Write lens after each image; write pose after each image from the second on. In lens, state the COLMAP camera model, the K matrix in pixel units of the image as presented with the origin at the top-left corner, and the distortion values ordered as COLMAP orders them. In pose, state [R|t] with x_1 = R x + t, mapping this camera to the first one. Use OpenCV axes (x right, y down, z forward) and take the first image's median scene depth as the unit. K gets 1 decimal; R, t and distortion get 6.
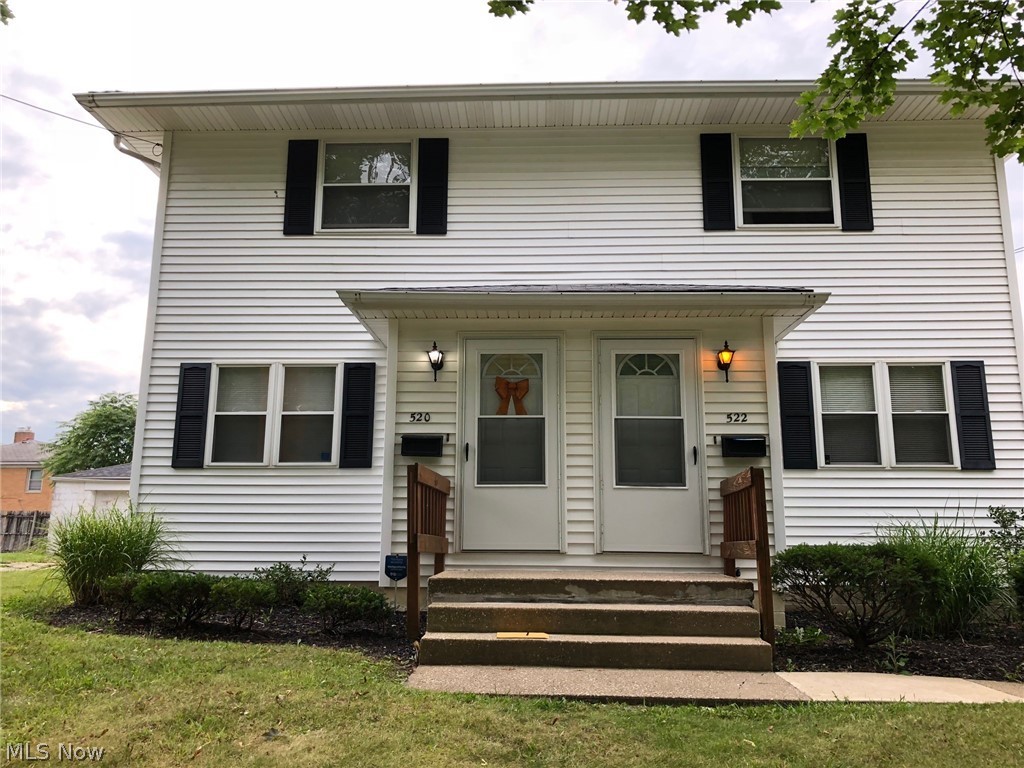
lens RADIAL K [[840.4, 0, 509.2], [0, 840.4, 379.1], [0, 0, 1]] dist [0.049646, -0.050501]
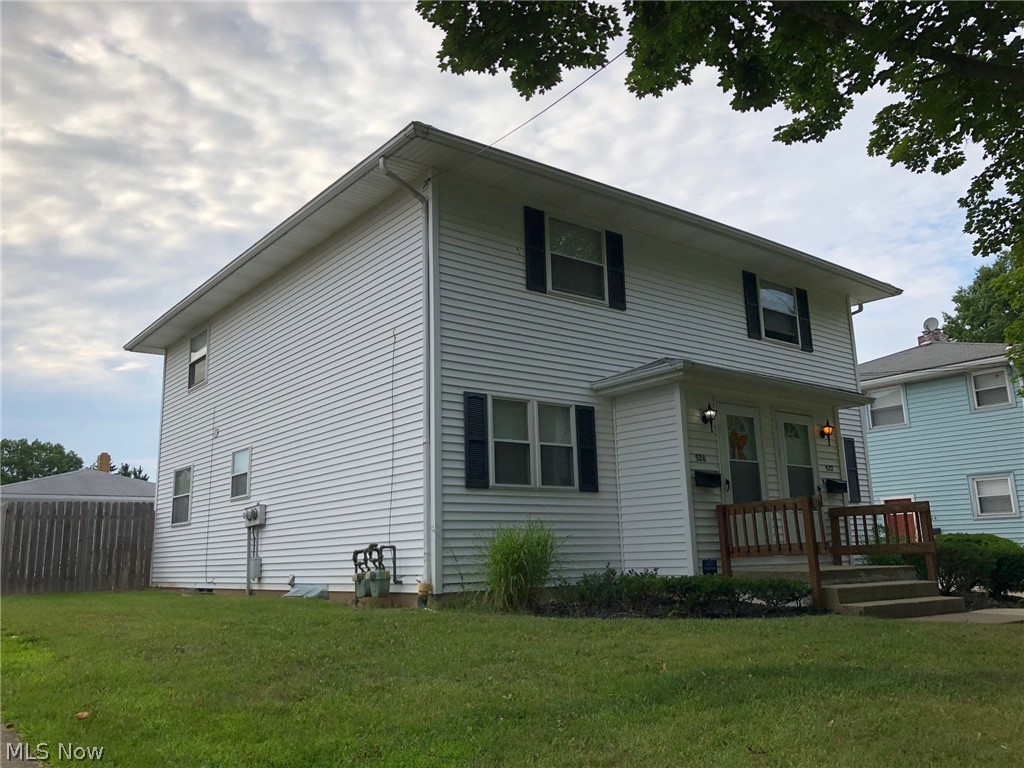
lens RADIAL K [[840.4, 0, 510.1], [0, 840.4, 383.8], [0, 0, 1]] dist [0.049646, -0.050501]
pose [[0.762801, 0.105200, 0.638018, -1.068726], [-0.093690, 0.994247, -0.051923, 0.022692], [-0.639810, -0.020169, 0.768268, 0.131935]]
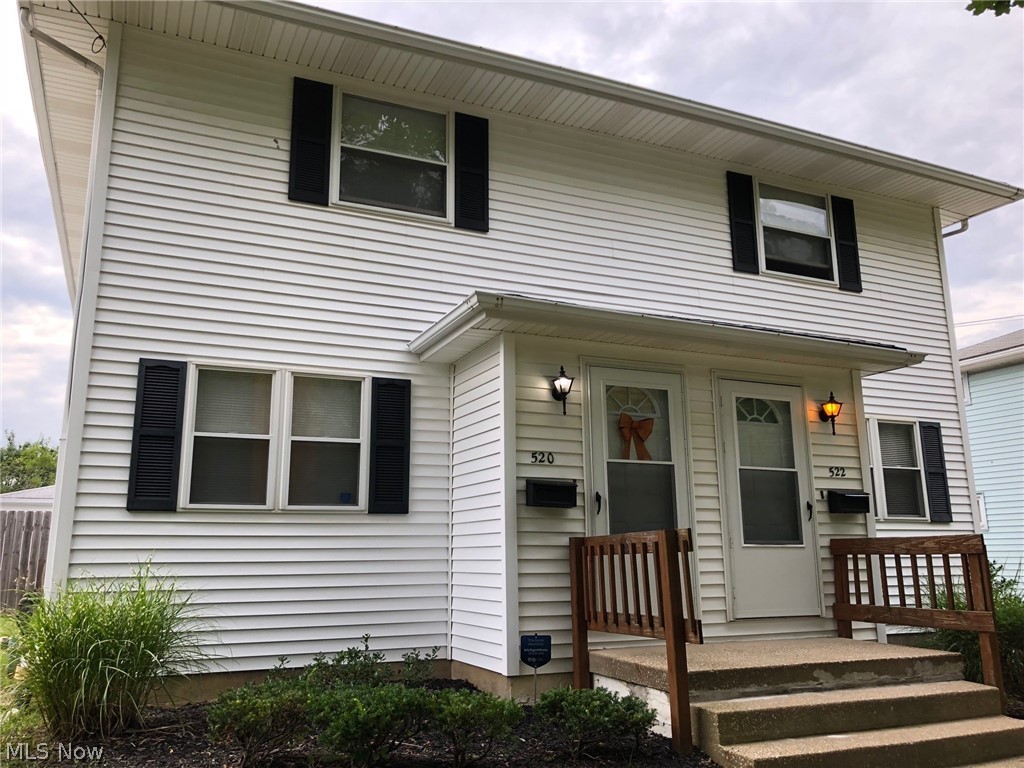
lens RADIAL K [[840.4, 0, 507.9], [0, 840.4, 379.1], [0, 0, 1]] dist [0.049646, -0.050501]
pose [[0.895427, 0.079812, 0.437996, -0.433359], [-0.072698, 0.996807, -0.033018, -0.000773], [-0.439232, -0.002276, 0.898371, 0.251798]]
